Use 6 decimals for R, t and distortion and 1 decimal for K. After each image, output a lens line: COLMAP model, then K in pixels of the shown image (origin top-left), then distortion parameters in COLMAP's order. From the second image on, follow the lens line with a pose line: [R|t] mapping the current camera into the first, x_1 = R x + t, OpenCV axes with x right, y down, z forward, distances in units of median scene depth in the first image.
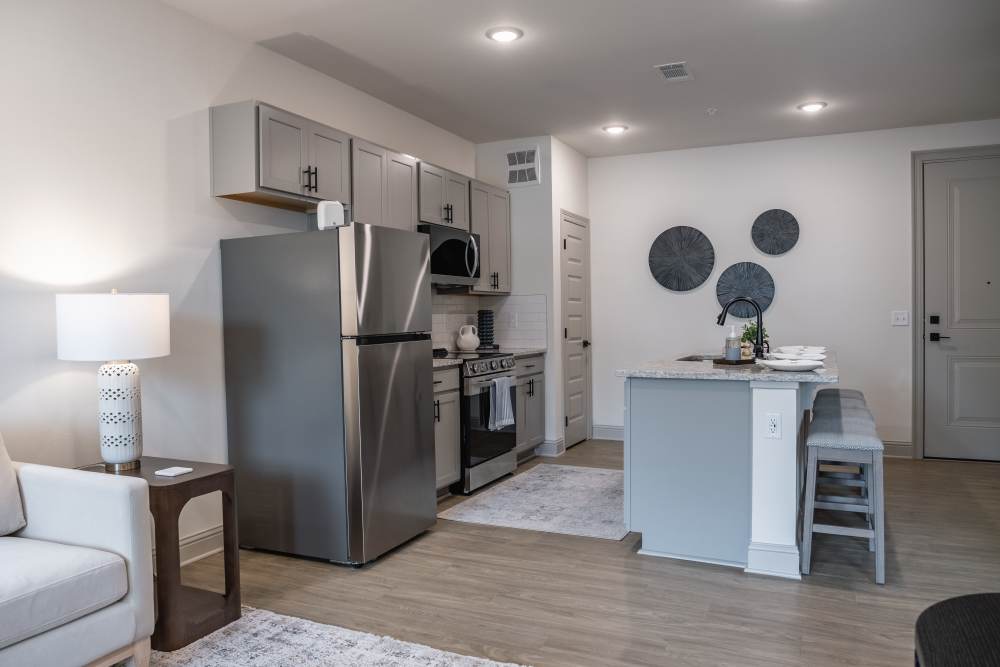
lens RADIAL K [[718.6, 0, 497.5], [0, 718.6, 332.3], [0, 0, 1]] dist [-0.051451, 0.012867]
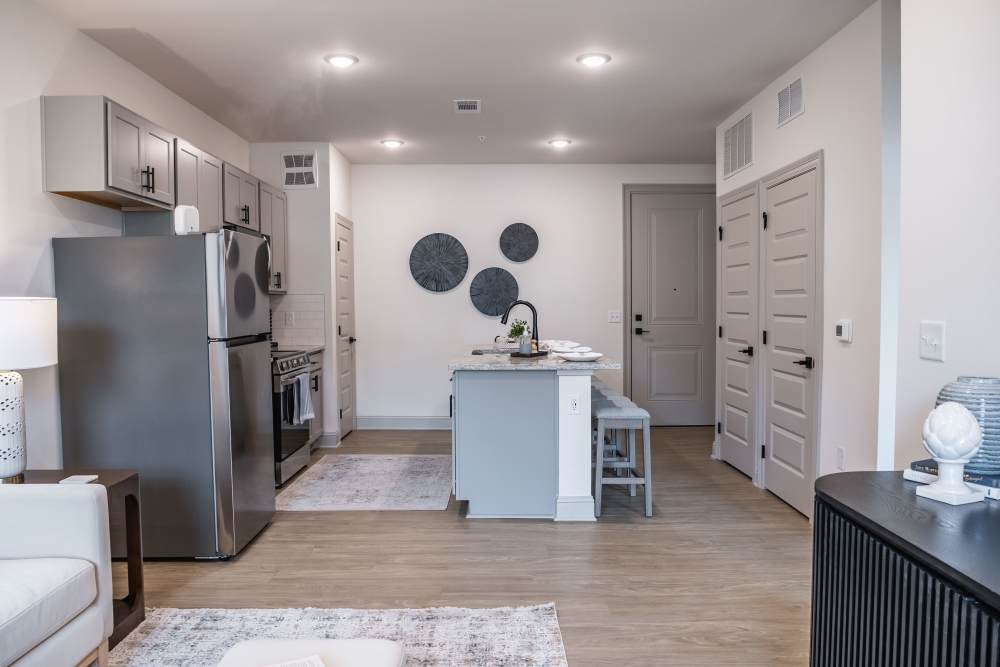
lens RADIAL K [[718.6, 0, 503.4], [0, 718.6, 332.7], [0, 0, 1]] dist [-0.051451, 0.012867]
pose [[0.903456, -0.009899, 0.428566, -0.242880], [0.005275, 0.999914, 0.011977, -0.012221], [-0.428648, -0.008560, 0.903431, -0.096941]]
